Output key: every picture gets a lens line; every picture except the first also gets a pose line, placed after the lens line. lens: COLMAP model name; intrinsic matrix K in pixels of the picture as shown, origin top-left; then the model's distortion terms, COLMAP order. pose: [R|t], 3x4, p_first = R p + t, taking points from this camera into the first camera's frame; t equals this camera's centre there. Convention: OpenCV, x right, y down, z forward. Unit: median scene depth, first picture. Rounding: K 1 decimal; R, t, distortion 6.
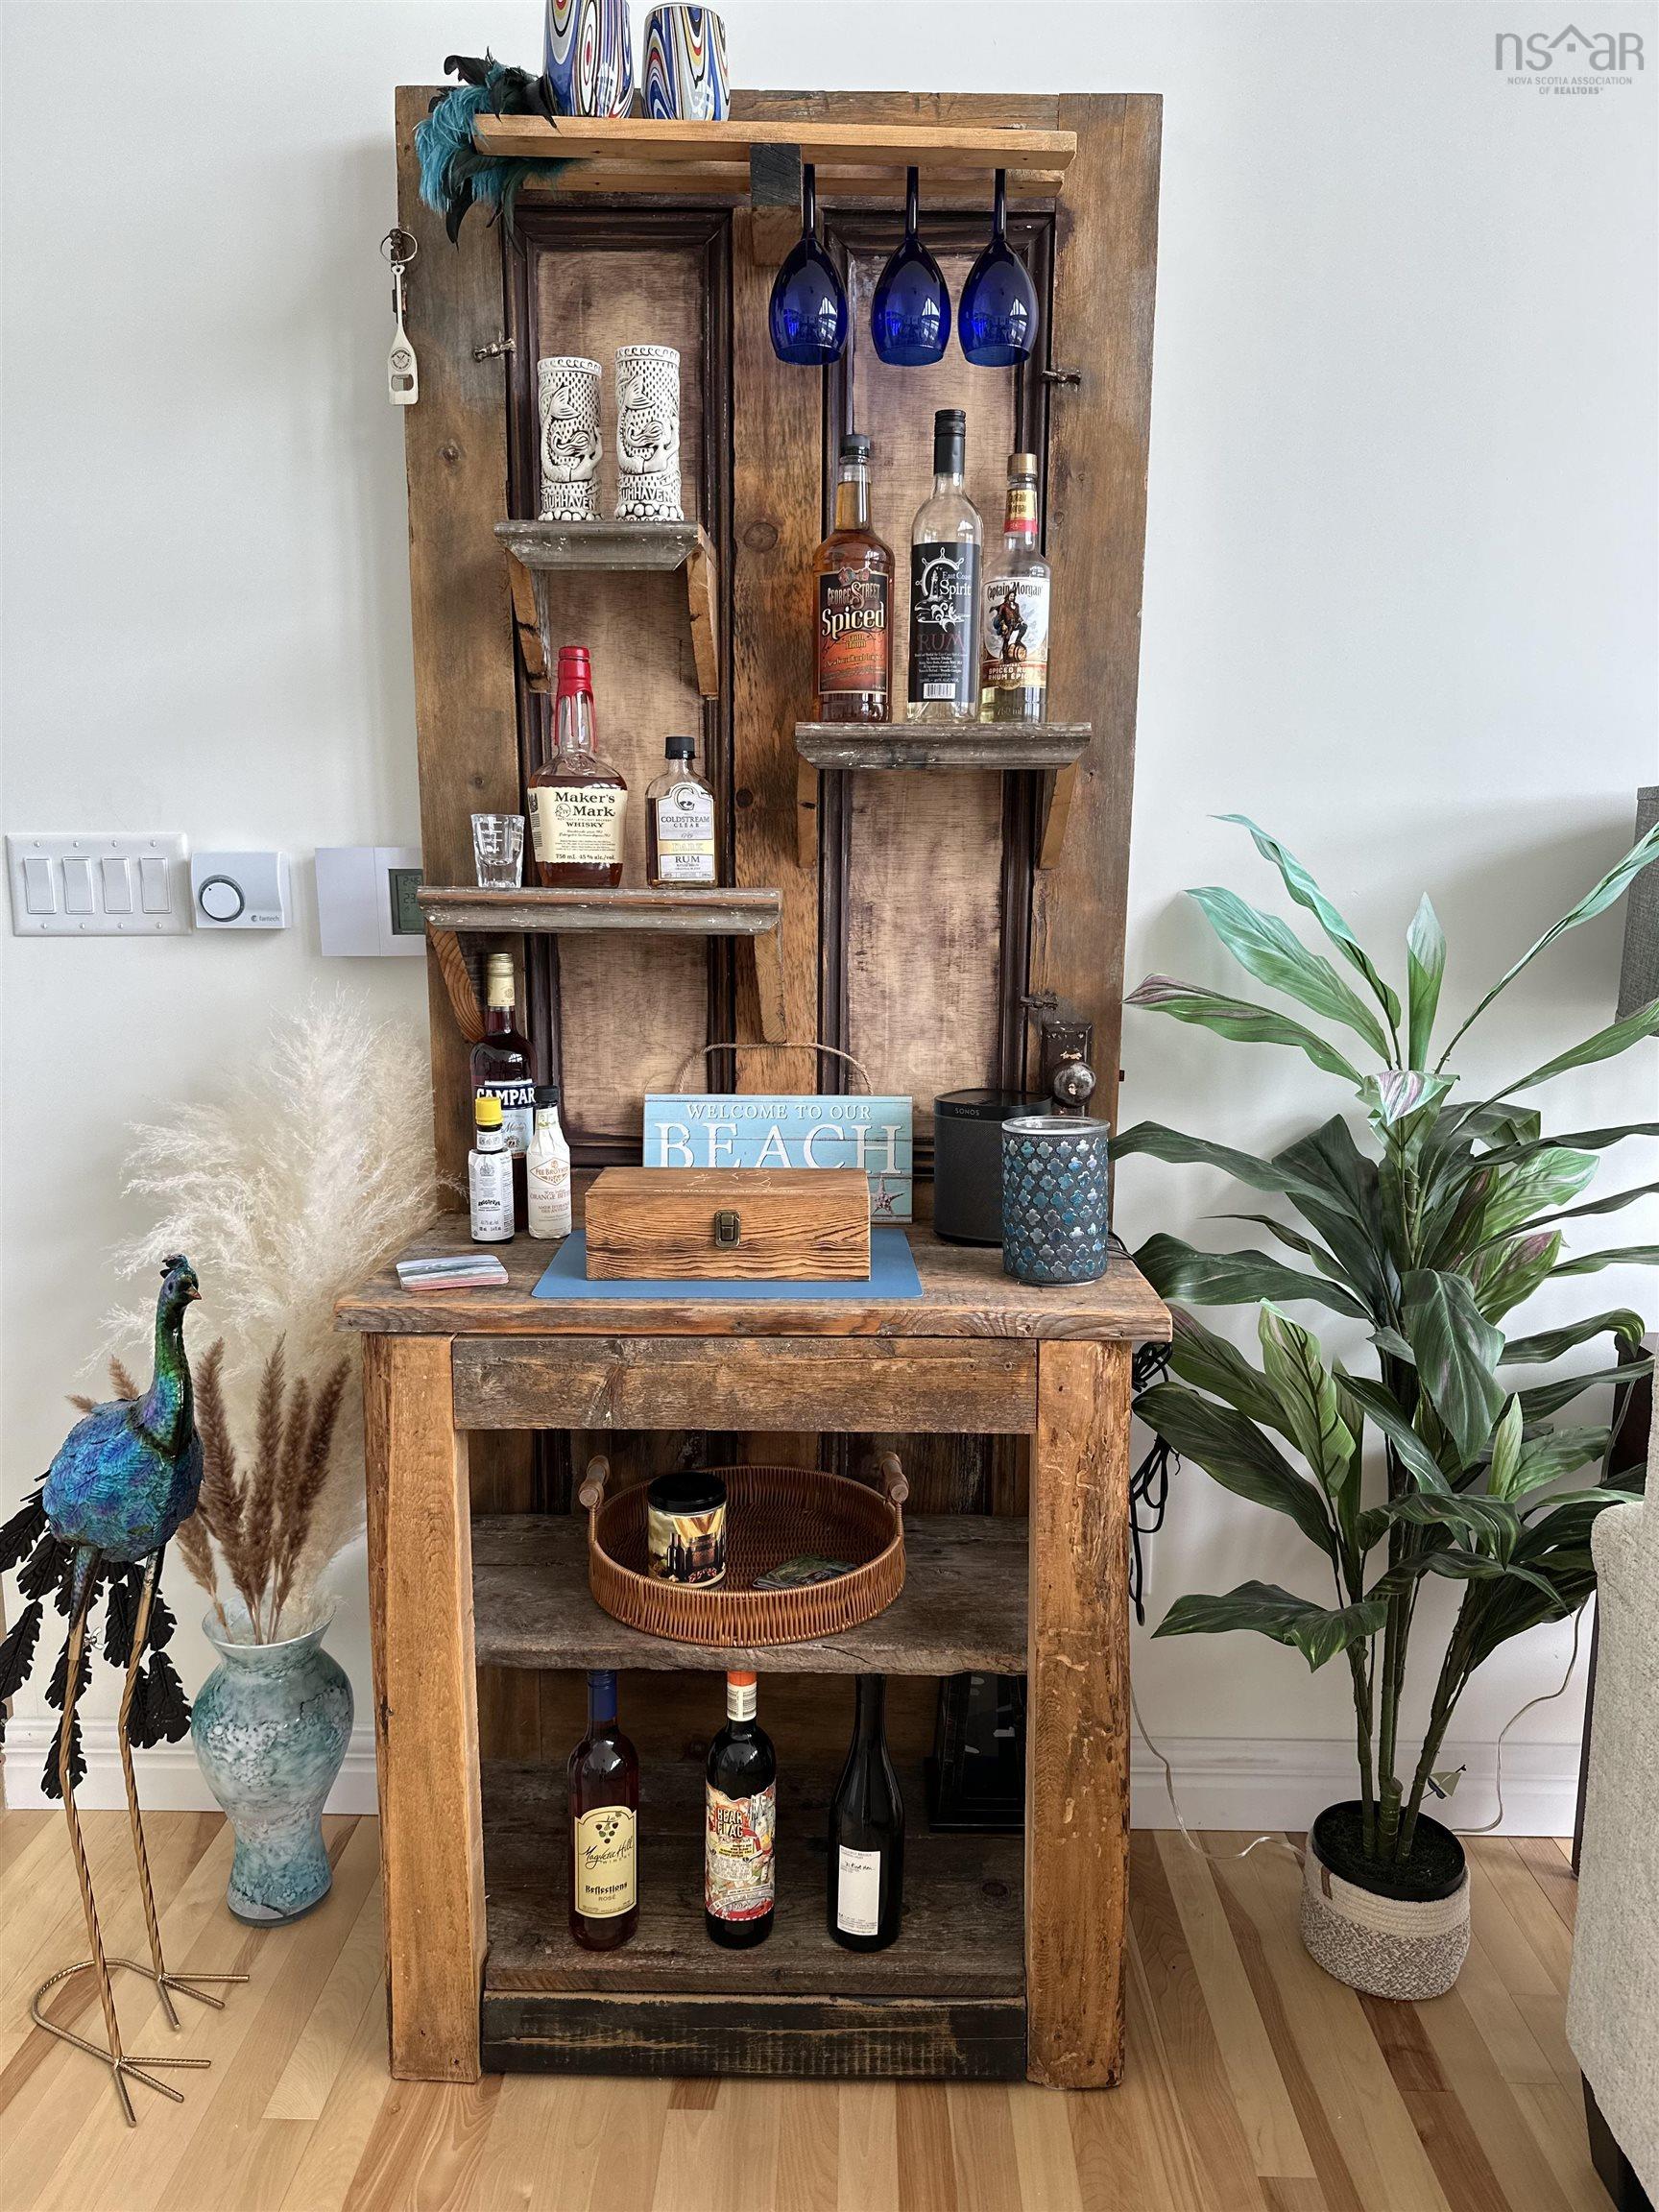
lens RADIAL K [[1566.0, 0, 835.6], [0, 1566.0, 1108.4], [0, 0, 1]] dist [0.051548, -0.003314]
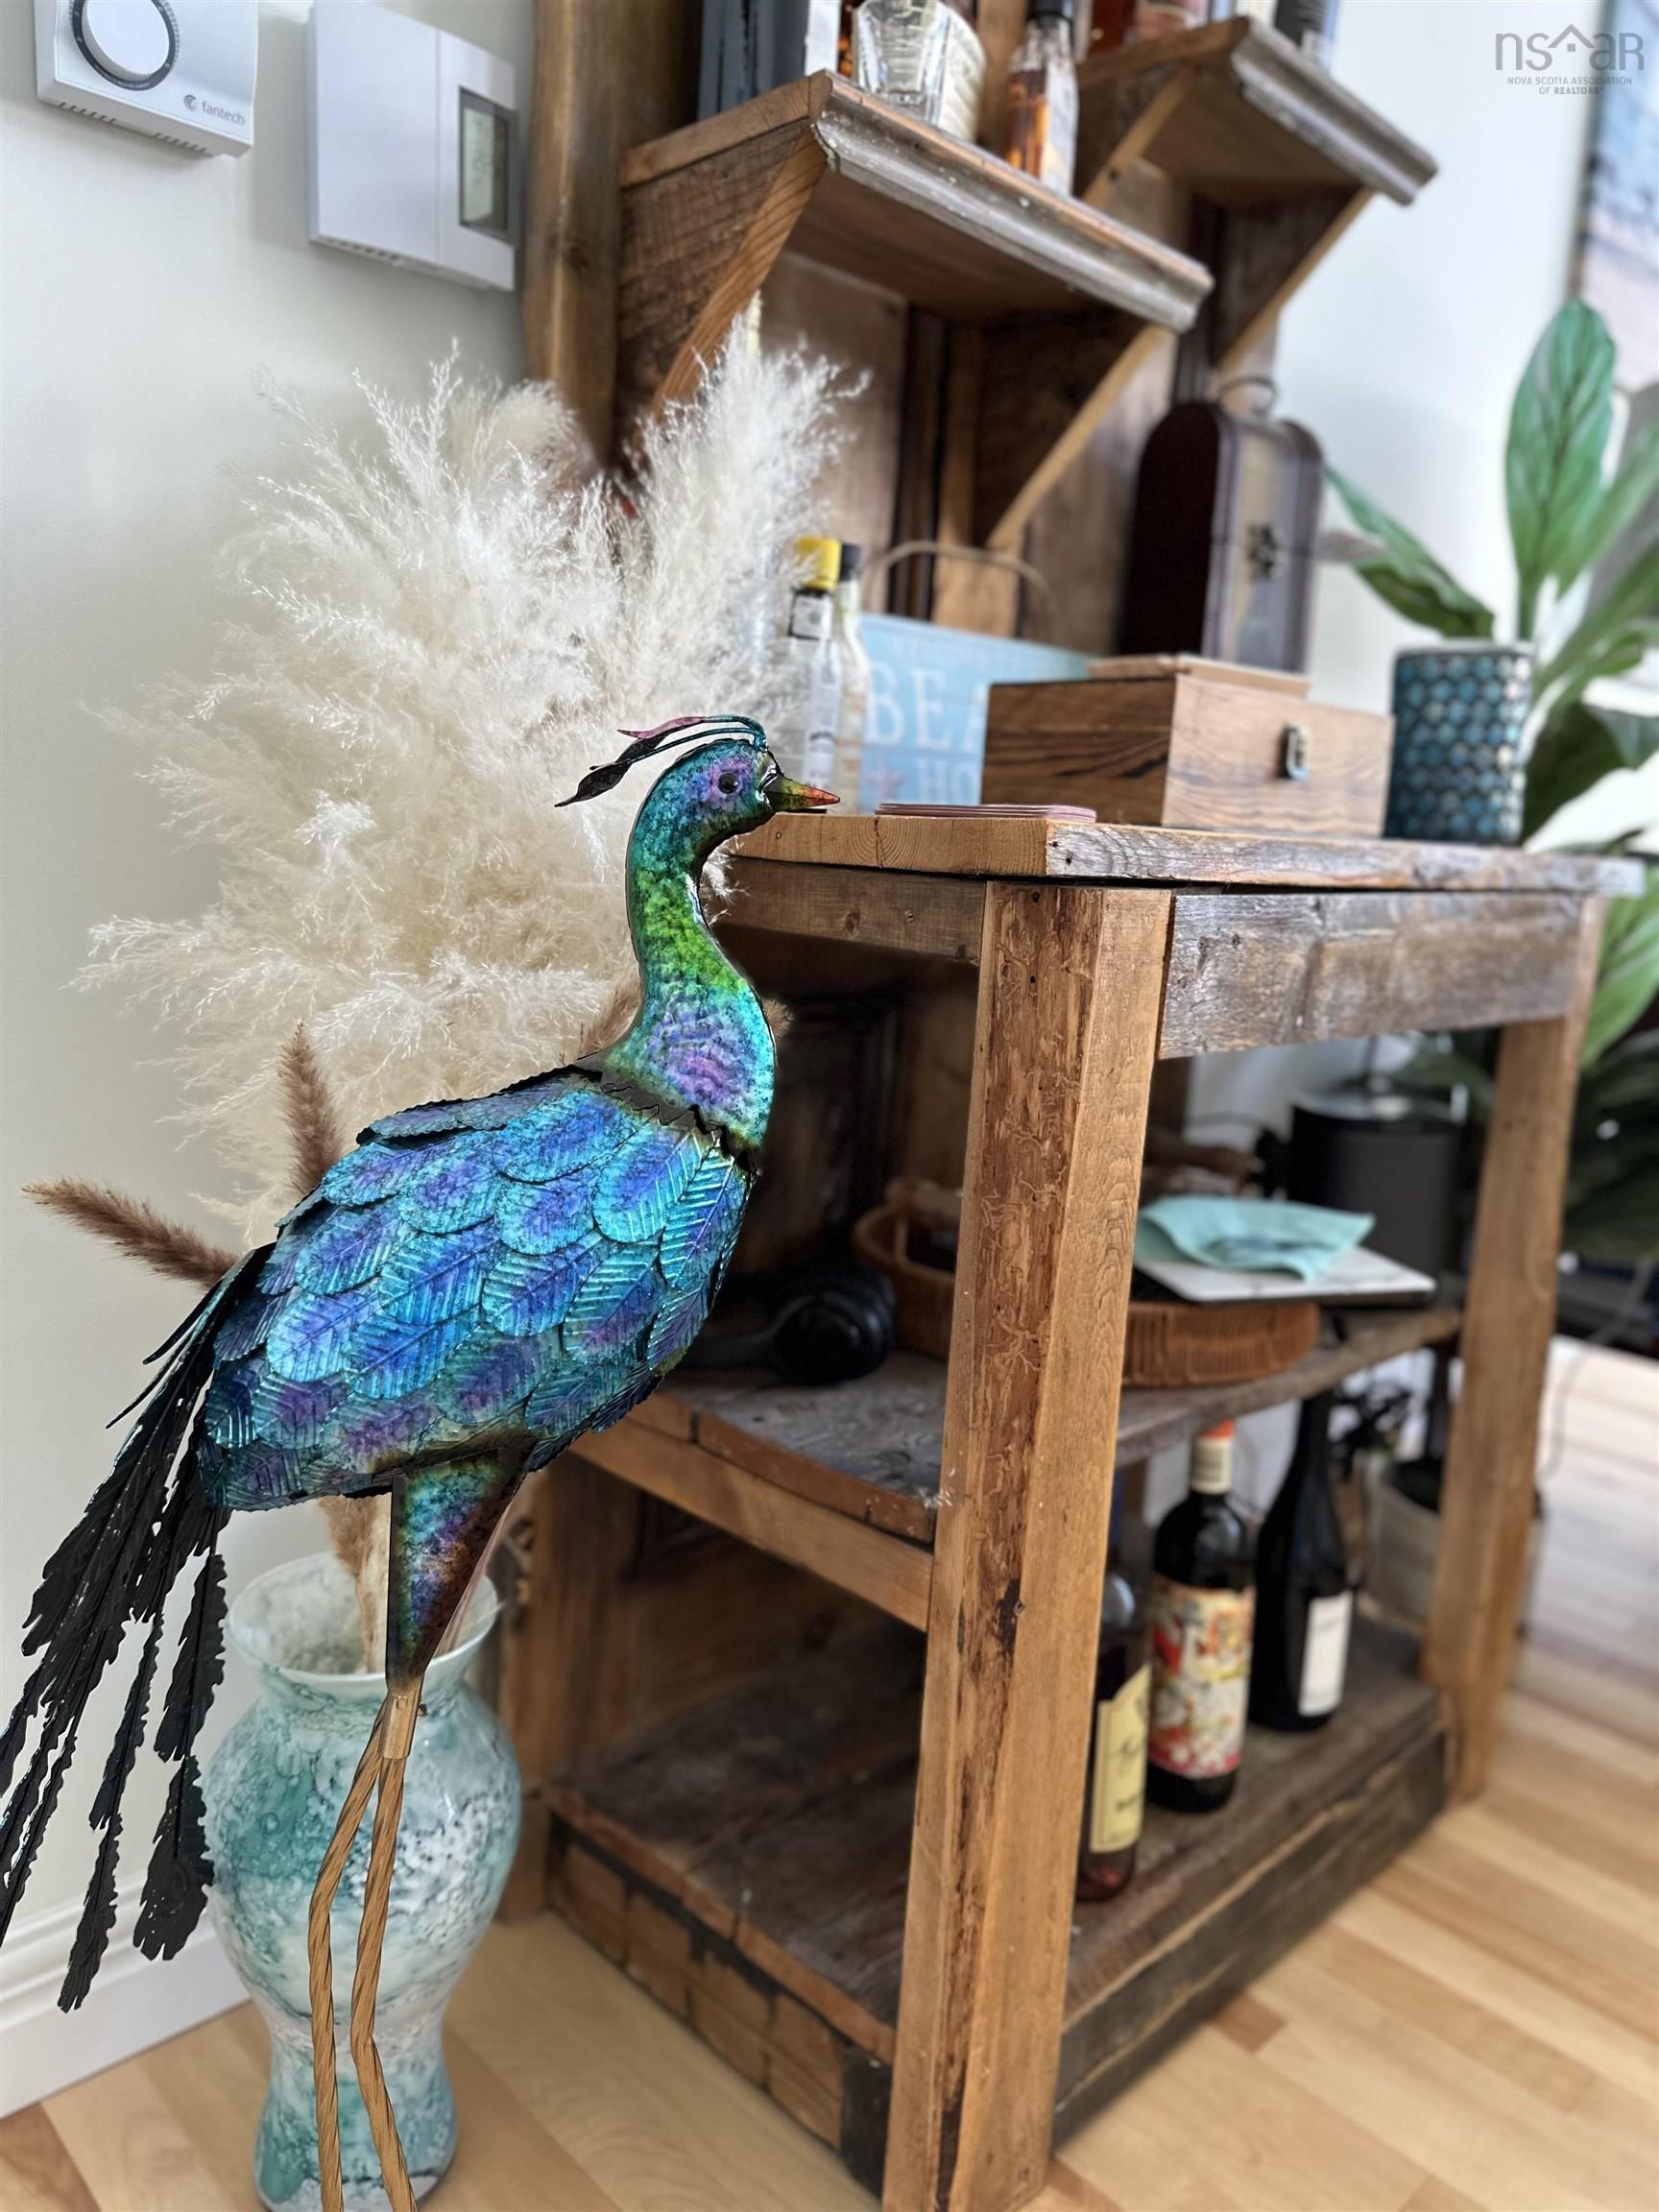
lens RADIAL K [[1566.0, 0, 826.6], [0, 1566.0, 1106.0], [0, 0, 1]] dist [0.051548, -0.003314]
pose [[0.710488, -0.096144, 0.697111, -0.690518], [0.068154, 0.995367, 0.067817, 0.167645], [-0.700401, -0.000673, 0.713749, 0.656229]]
